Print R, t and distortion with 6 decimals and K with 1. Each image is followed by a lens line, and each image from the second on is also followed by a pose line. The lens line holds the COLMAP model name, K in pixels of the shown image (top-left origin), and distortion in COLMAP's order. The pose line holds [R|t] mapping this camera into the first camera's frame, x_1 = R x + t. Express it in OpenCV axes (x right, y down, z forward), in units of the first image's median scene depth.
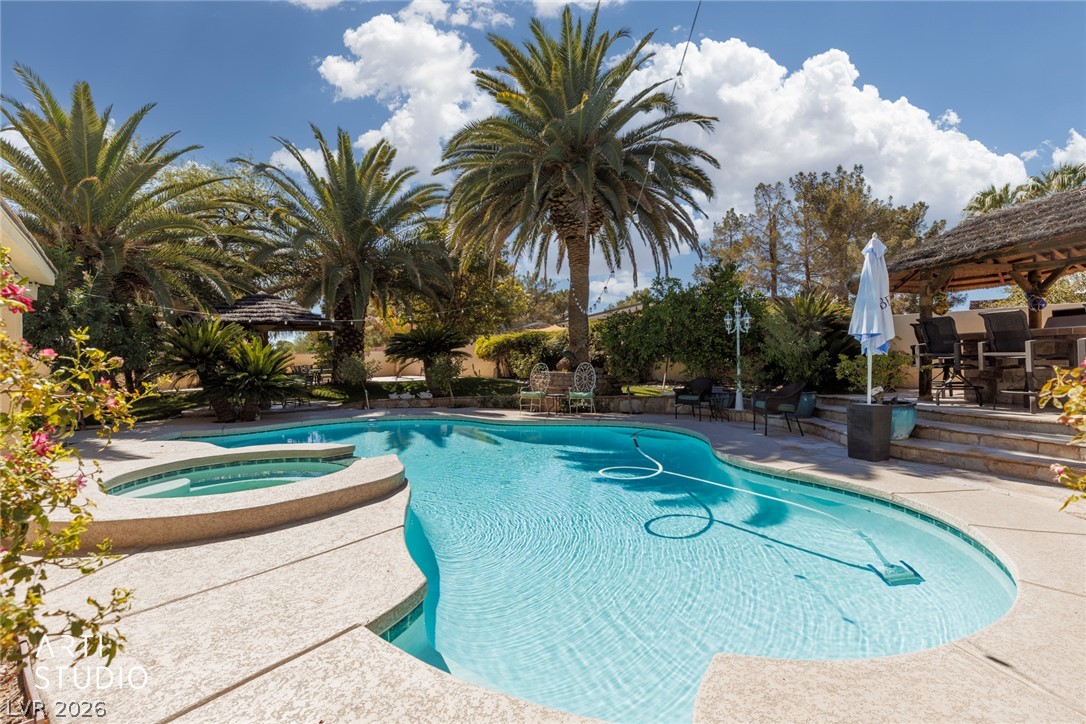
lens RADIAL K [[482.6, 0, 544.5], [0, 482.6, 364.0], [0, 0, 1]] dist [0.002871, 0.000918]
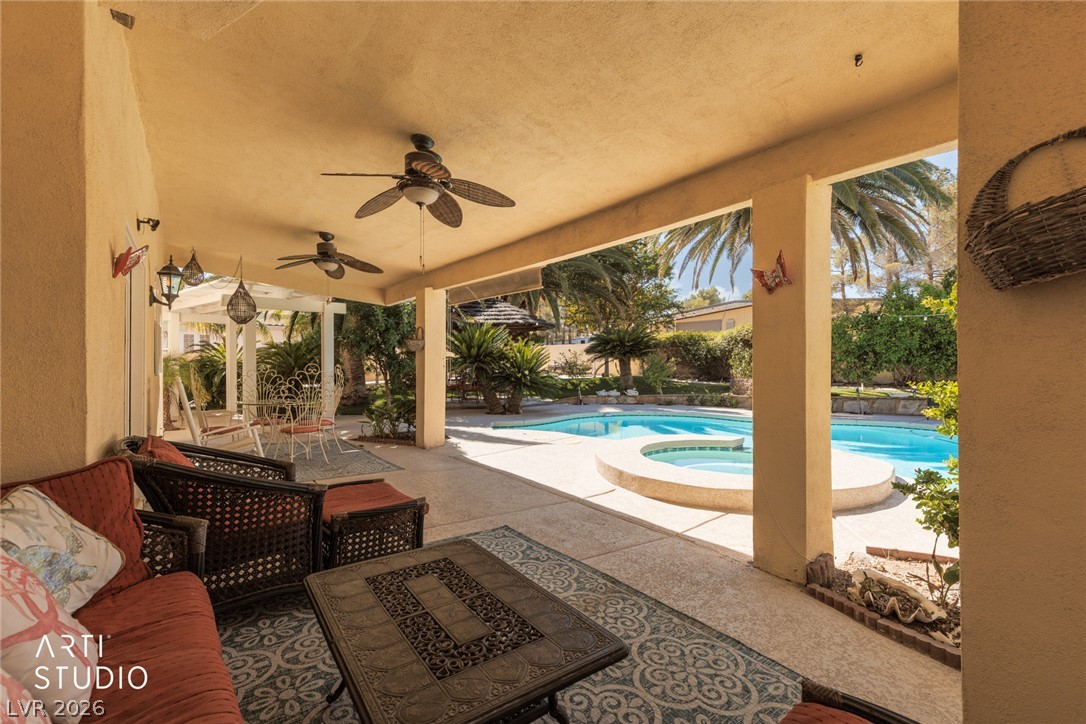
lens RADIAL K [[482.6, 0, 546.1], [0, 482.6, 363.9], [0, 0, 1]] dist [0.002871, 0.000918]
pose [[0.997961, 0.013551, -0.062373, -0.428536], [-0.013278, 0.999900, 0.004777, -0.001806], [0.062432, -0.003939, 0.998041, -0.087248]]
